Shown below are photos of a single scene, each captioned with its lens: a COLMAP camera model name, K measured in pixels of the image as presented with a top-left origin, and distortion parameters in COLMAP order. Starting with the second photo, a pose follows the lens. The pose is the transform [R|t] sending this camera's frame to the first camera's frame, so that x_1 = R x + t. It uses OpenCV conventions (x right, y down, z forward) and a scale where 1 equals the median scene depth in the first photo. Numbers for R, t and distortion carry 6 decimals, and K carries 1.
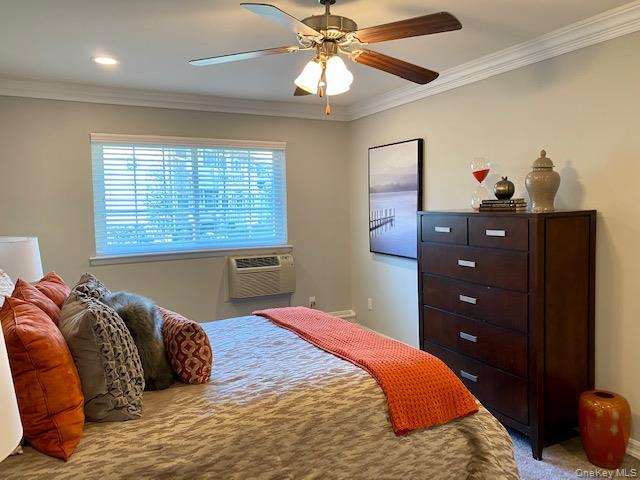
lens RADIAL K [[489.1, 0, 317.4], [0, 489.1, 241.4], [0, 0, 1]] dist [0.011153, 0.016437]
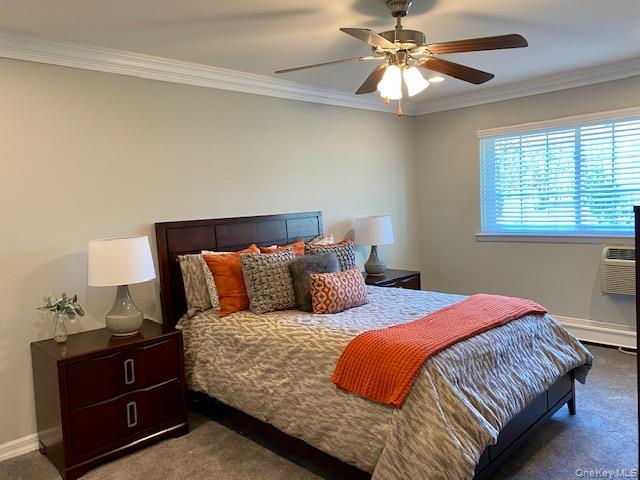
lens RADIAL K [[489.1, 0, 317.6], [0, 489.1, 238.5], [0, 0, 1]] dist [0.011153, 0.016437]
pose [[0.289708, 0.079013, -0.953848, 1.224425], [-0.036020, 0.996781, 0.071629, -0.059357], [0.956437, 0.013606, 0.291622, 0.561595]]
